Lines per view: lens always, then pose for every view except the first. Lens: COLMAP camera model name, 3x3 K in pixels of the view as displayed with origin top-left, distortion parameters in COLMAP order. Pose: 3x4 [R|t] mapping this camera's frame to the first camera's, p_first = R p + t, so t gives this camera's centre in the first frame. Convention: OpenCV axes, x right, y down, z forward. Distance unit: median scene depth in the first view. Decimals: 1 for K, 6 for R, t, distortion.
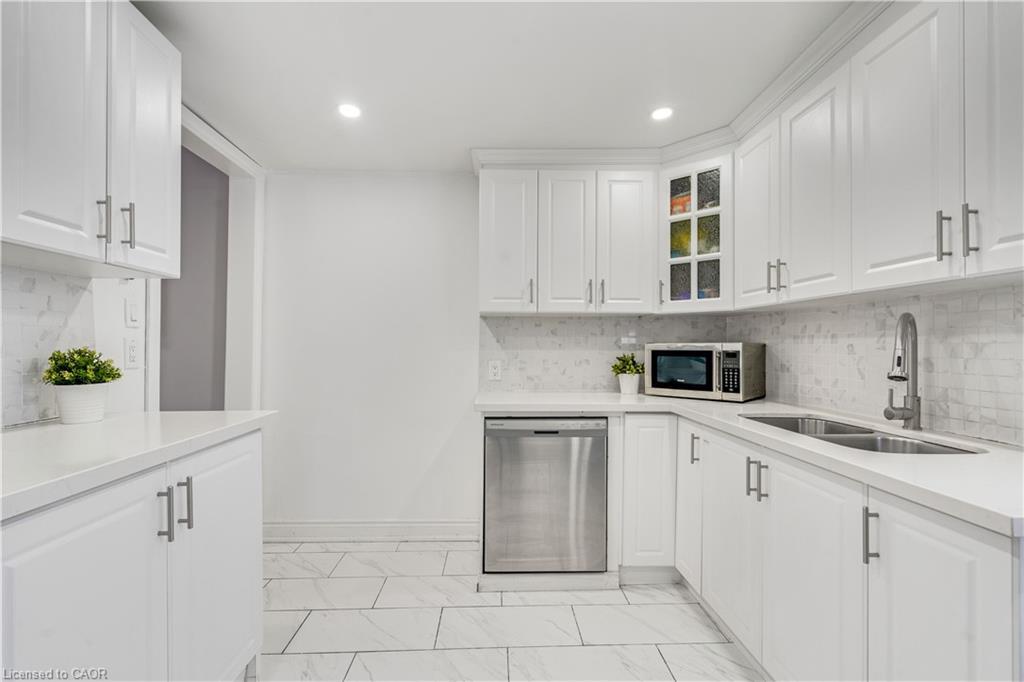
lens RADIAL K [[468.4, 0, 512.0], [0, 468.4, 341.0], [0, 0, 1]] dist [0.001648, 0.000323]
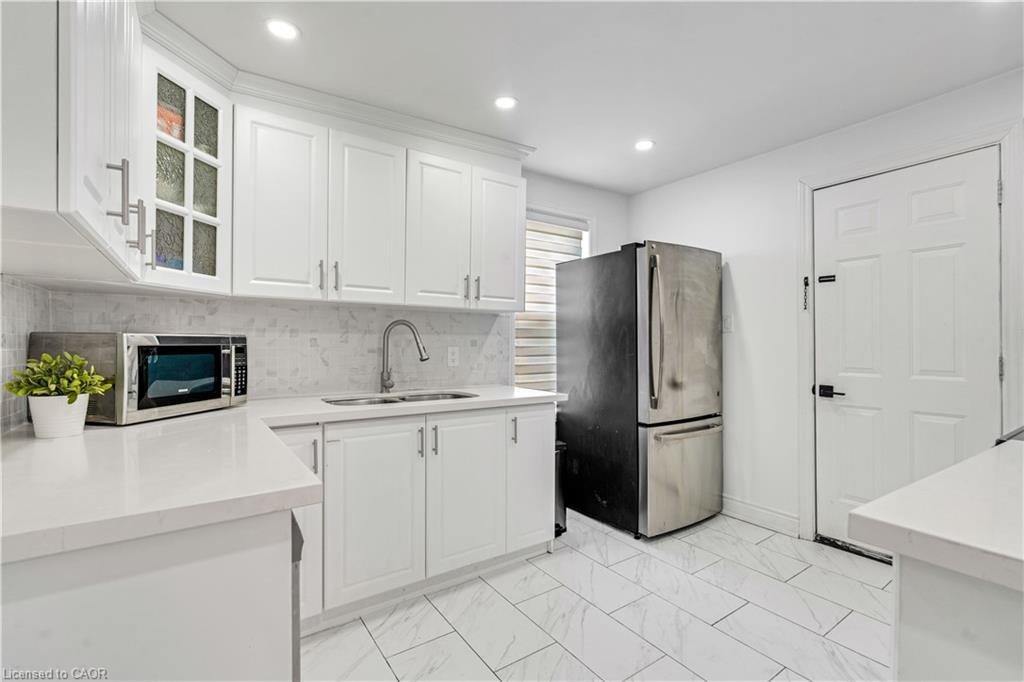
lens RADIAL K [[468.4, 0, 512.0], [0, 468.4, 341.0], [0, 0, 1]] dist [0.001648, 0.000323]
pose [[-0.539108, -0.003828, 0.842228, -0.495854], [-0.017097, 0.999833, -0.006399, 0.011122], [-0.842063, -0.017849, -0.539083, 1.045892]]
